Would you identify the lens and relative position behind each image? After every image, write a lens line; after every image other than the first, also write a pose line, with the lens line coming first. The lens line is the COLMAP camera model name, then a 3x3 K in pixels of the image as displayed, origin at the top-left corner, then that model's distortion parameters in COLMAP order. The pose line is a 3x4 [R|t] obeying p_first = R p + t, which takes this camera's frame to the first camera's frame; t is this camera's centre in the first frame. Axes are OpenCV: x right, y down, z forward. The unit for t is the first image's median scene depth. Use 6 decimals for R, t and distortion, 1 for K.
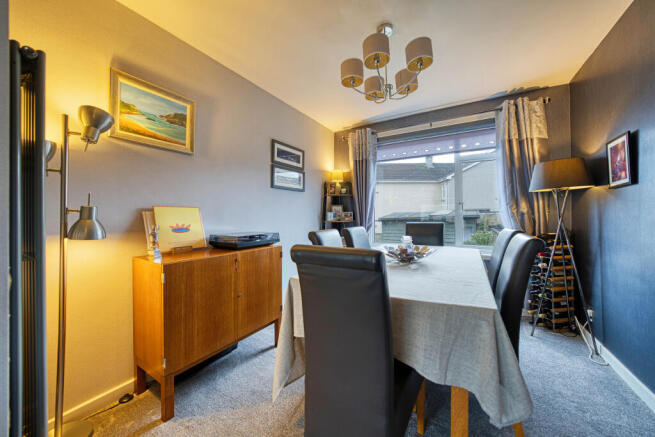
lens RADIAL K [[236.4, 0, 323.7], [0, 236.4, 217.6], [0, 0, 1]] dist [-0.014049, 0.000269]
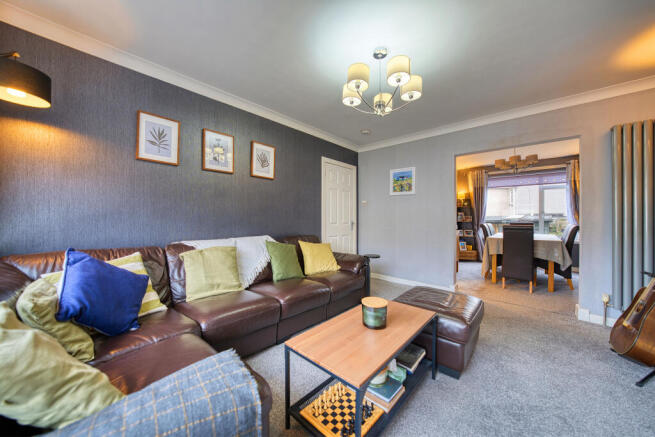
lens RADIAL K [[229.7, 0, 332.2], [0, 229.7, 217.6], [0, 0, 1]] dist [-0.000908, 0.000021]
pose [[0.985591, 0.019645, -0.168003, -0.634945], [-0.018931, 0.999804, 0.005852, -0.004251], [0.168085, -0.002587, 0.985769, -0.898878]]
